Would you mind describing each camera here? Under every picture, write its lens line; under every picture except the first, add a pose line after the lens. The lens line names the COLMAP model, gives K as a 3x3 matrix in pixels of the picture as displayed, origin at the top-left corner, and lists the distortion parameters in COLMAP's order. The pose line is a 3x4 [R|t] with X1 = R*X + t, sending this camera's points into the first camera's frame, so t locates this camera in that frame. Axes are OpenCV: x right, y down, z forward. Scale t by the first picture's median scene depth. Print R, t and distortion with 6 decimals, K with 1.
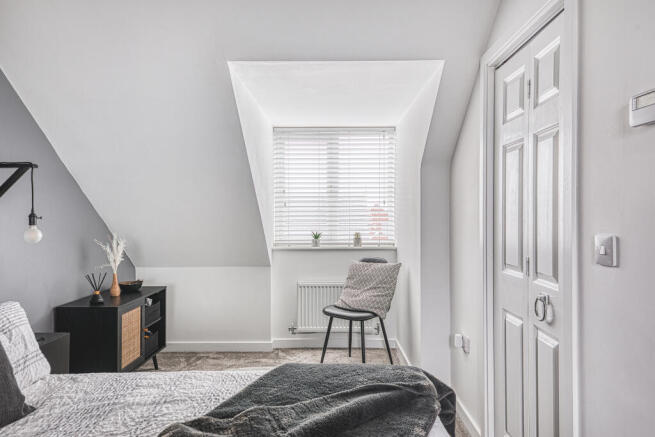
lens RADIAL K [[449.9, 0, 331.2], [0, 449.9, 218.1], [0, 0, 1]] dist [0.047703, -0.028226]
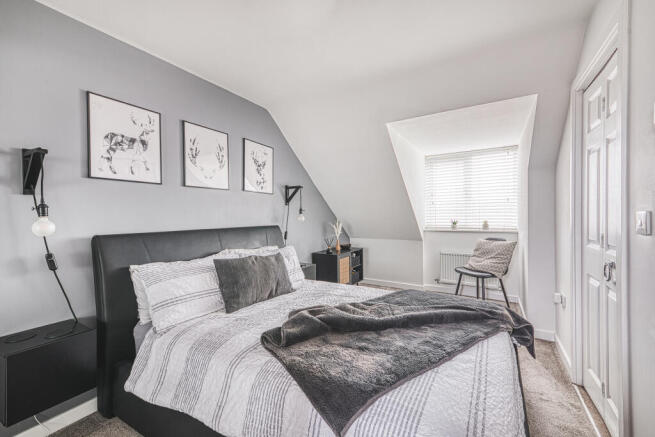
lens RADIAL K [[271.0, 0, 324.8], [0, 271.0, 218.2], [0, 0, 1]] dist [0.008985, -0.002380]
pose [[0.855169, 0.000875, -0.518349, 0.124537], [0.003774, 0.999962, 0.007916, 0.025857], [0.518336, -0.008726, 0.855132, -0.063857]]
